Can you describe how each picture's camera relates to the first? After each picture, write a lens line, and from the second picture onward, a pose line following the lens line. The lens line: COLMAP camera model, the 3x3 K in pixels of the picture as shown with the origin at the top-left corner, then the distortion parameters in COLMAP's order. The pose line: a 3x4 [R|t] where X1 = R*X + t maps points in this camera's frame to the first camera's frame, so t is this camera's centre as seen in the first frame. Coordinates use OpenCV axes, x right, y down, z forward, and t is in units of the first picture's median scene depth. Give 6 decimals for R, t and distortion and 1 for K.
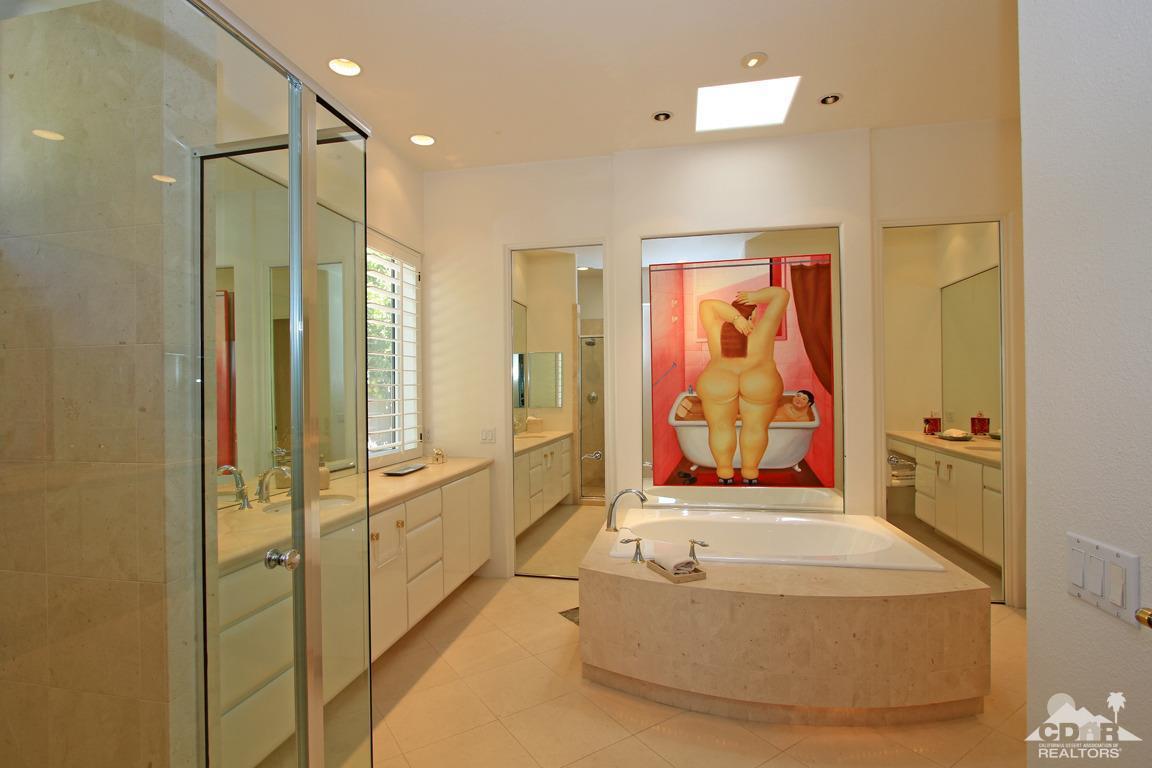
lens RADIAL K [[549.6, 0, 570.6], [0, 549.6, 388.5], [0, 0, 1]] dist [-0.019378, 0.002409]
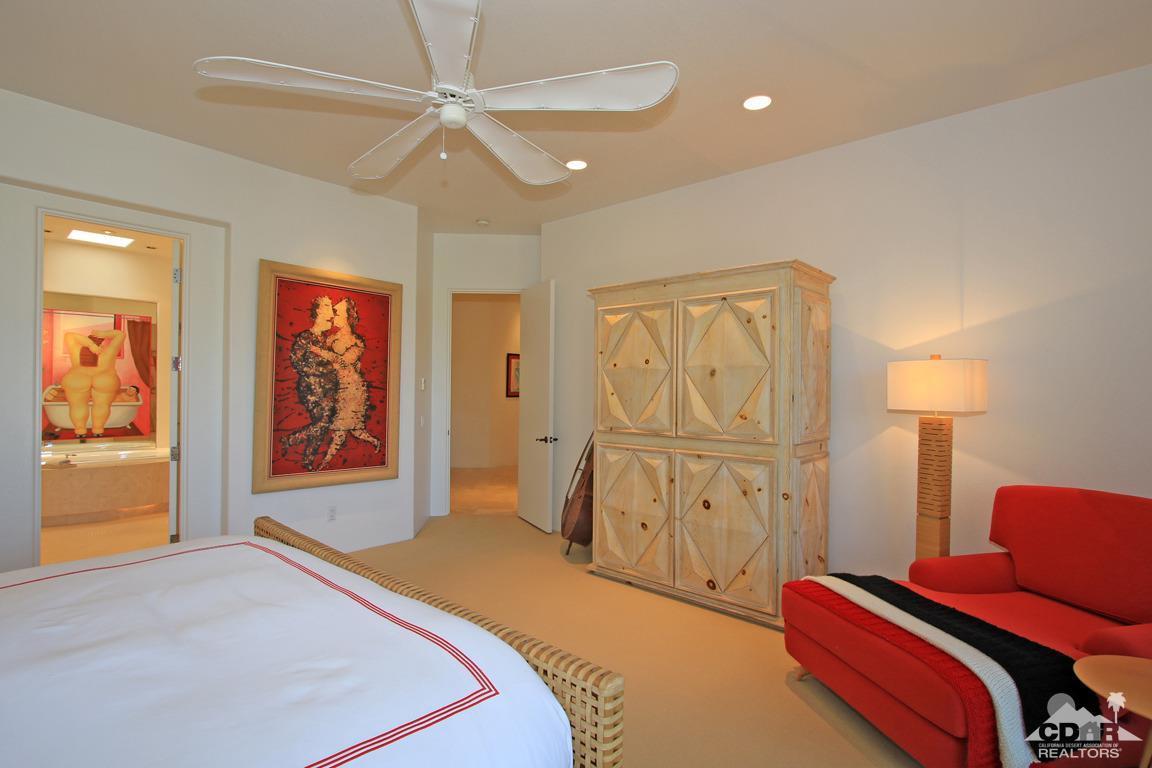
lens RADIAL K [[549.6, 0, 564.3], [0, 549.6, 389.2], [0, 0, 1]] dist [-0.019378, 0.002409]
pose [[0.506357, 0.018045, 0.862135, -0.442617], [-0.017726, 0.999788, -0.010515, 0.008375], [-0.862142, -0.009957, 0.506569, -1.242679]]
